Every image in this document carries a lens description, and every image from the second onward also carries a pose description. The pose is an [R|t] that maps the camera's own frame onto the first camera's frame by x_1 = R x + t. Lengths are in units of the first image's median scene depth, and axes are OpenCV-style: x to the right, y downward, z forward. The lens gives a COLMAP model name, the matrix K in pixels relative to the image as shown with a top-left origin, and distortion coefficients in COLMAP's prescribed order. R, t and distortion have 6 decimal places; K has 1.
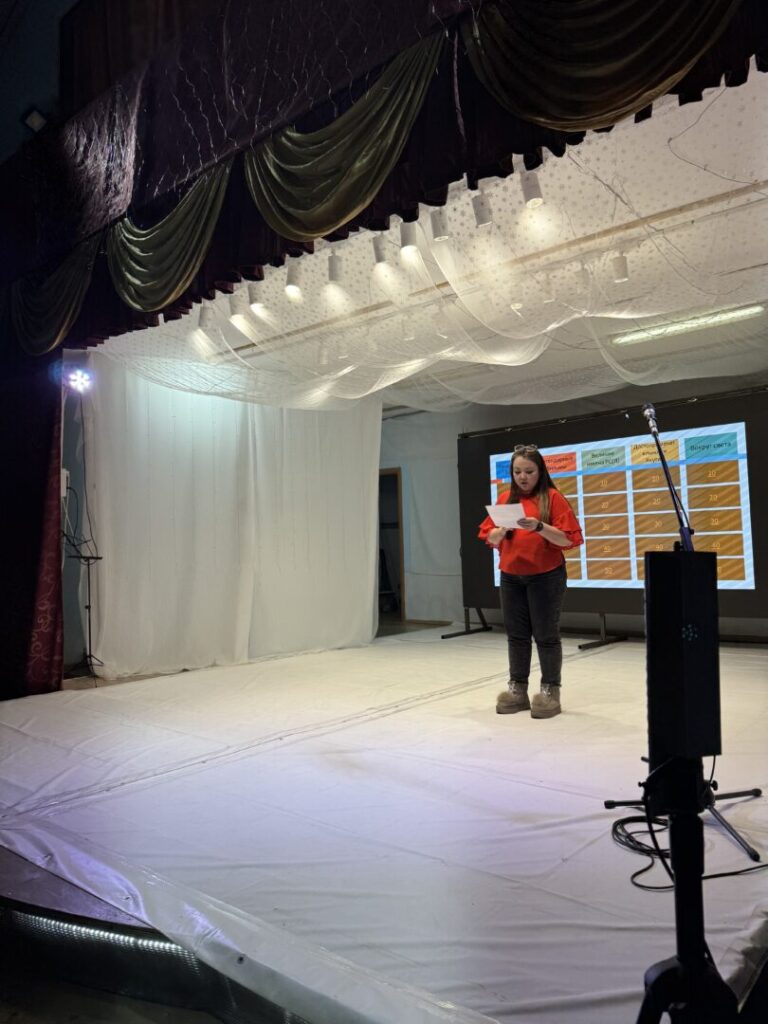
lens RADIAL K [[755.3, 0, 384.3], [0, 755.3, 493.4], [0, 0, 1]] dist [0.048133, -0.003598]
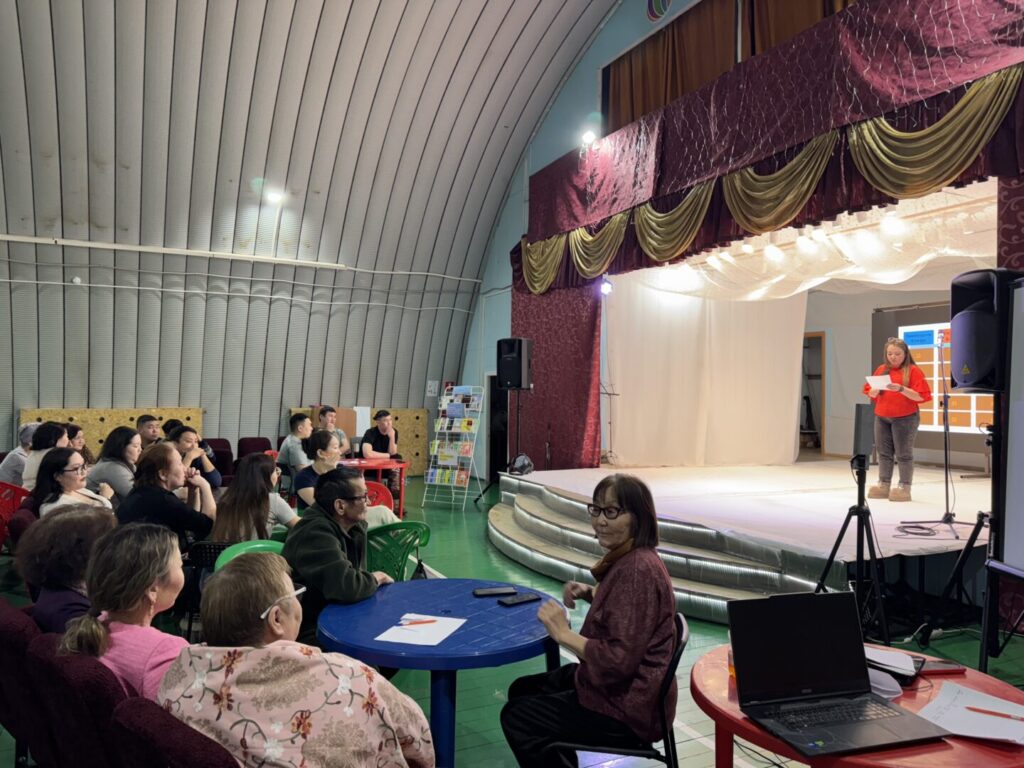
lens RADIAL K [[709.8, 0, 512.0], [0, 709.8, 384.0], [0, 0, 1]] dist [0.091799, -0.118907]
pose [[0.919495, 0.035686, -0.391479, 0.040151], [-0.009272, 0.997563, 0.069157, -0.063982], [0.392993, -0.059959, 0.917584, -0.749550]]
